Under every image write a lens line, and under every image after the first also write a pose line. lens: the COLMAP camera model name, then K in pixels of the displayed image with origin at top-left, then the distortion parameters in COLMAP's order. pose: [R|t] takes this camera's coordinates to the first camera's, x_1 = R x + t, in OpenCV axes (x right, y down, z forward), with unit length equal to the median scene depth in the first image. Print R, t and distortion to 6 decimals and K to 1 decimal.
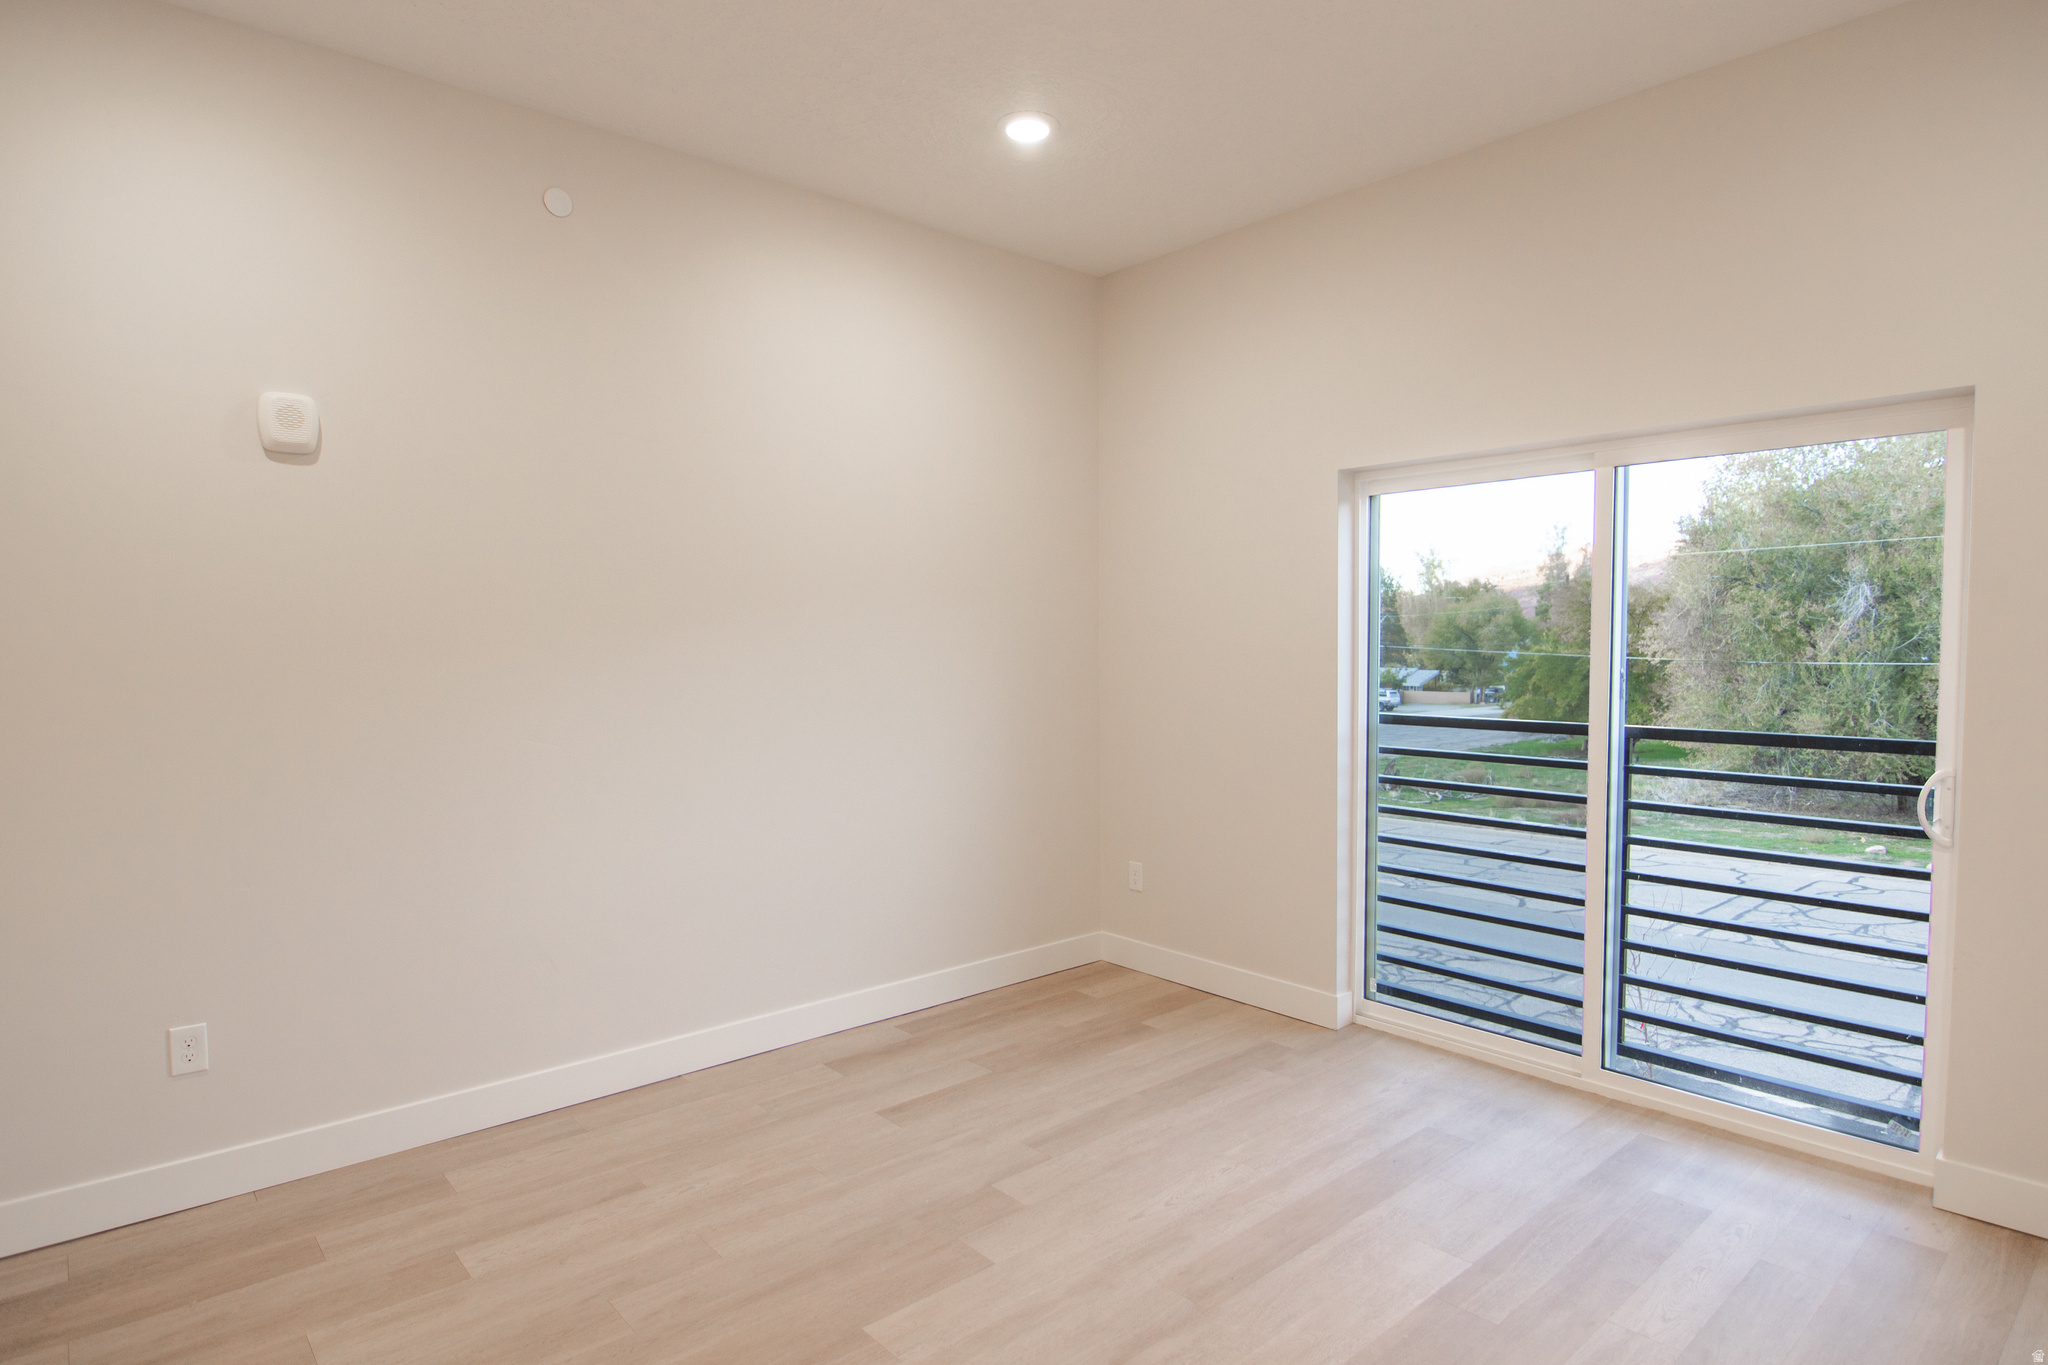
lens RADIAL K [[1099.2, 0, 1019.7], [0, 1099.2, 691.6], [0, 0, 1]] dist [-0.019638, -0.002590]
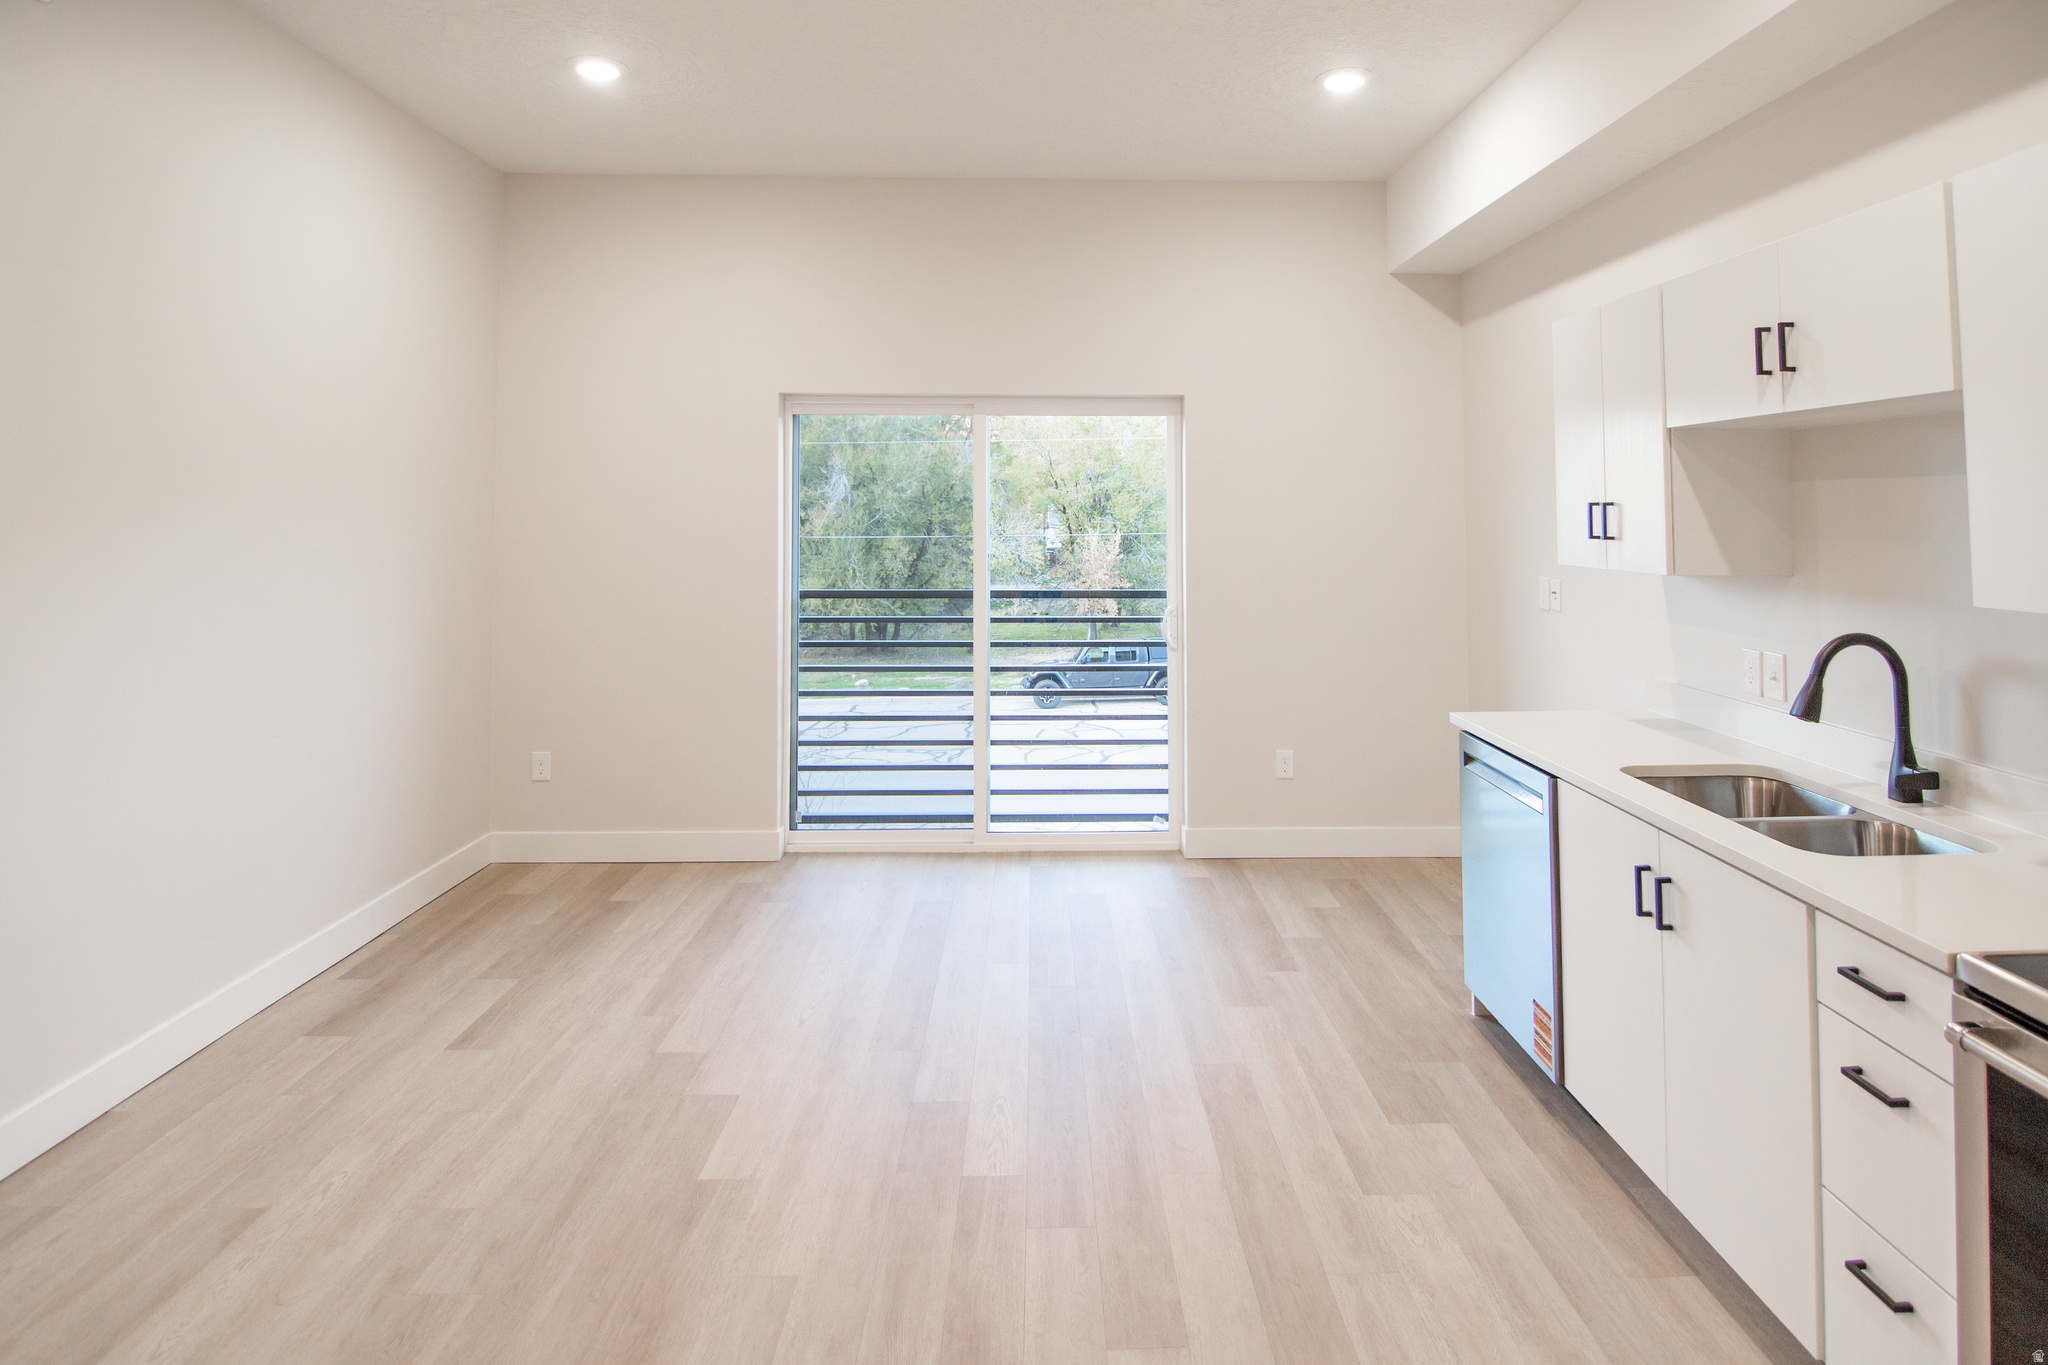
lens RADIAL K [[1099.2, 0, 1019.5], [0, 1099.2, 457.9], [0, 0, 1]] dist [-0.019638, -0.002590]
pose [[0.652178, 0.043287, 0.756829, -0.176938], [0.032178, 0.995888, -0.084689, -0.006297], [-0.757383, 0.079585, 0.648103, 0.000405]]
